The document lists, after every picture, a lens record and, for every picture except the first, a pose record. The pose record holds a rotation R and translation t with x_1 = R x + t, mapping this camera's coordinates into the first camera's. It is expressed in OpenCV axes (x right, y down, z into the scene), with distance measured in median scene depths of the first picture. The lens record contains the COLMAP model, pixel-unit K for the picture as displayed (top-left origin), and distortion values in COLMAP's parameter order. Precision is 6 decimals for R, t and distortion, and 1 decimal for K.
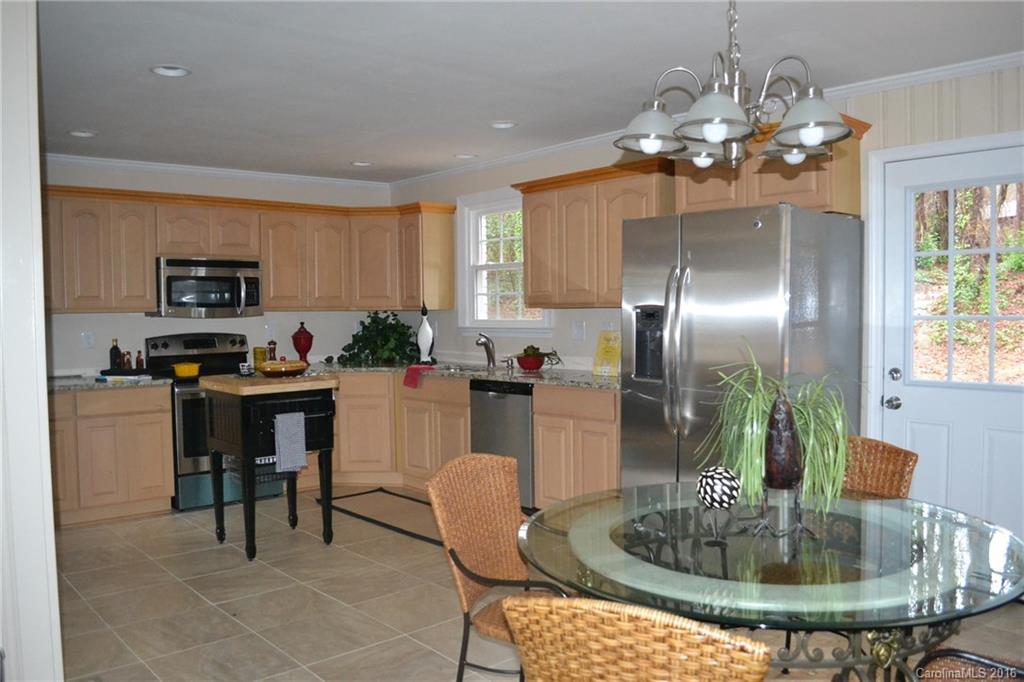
lens RADIAL K [[795.5, 0, 512.0], [0, 795.5, 341.0], [0, 0, 1]] dist [-0.108429, 0.005437]
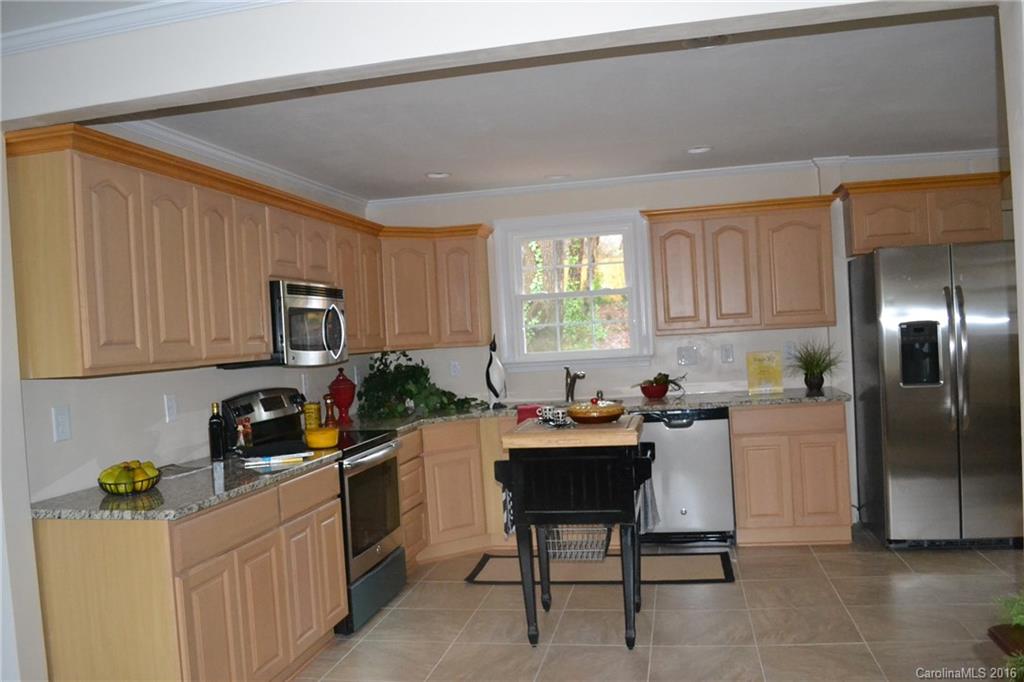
lens RADIAL K [[795.5, 0, 512.0], [0, 795.5, 341.0], [0, 0, 1]] dist [-0.108429, 0.005437]
pose [[0.803270, -0.038555, 0.594367, -0.705147], [0.071167, 0.996967, -0.031509, -0.016196], [-0.591349, 0.067610, 0.803577, 0.314212]]
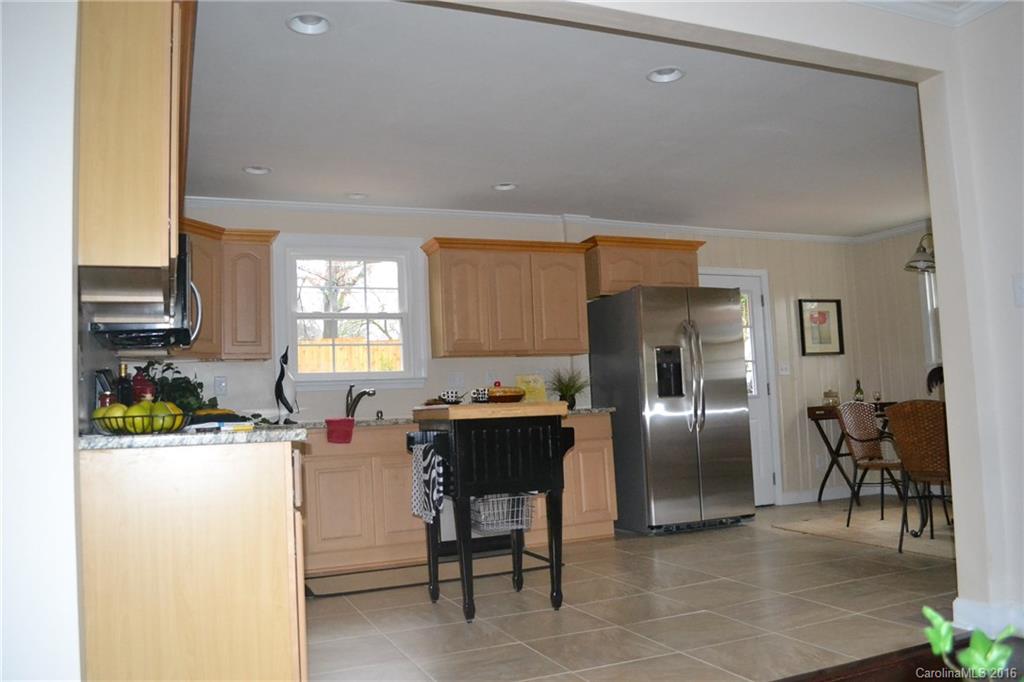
lens RADIAL K [[795.5, 0, 512.0], [0, 795.5, 341.0], [0, 0, 1]] dist [-0.108429, 0.005437]
pose [[0.313923, 0.084004, 0.945725, -0.893792], [0.080553, 0.990130, -0.114687, 0.051271], [-0.946025, 0.112184, 0.304058, 0.540505]]
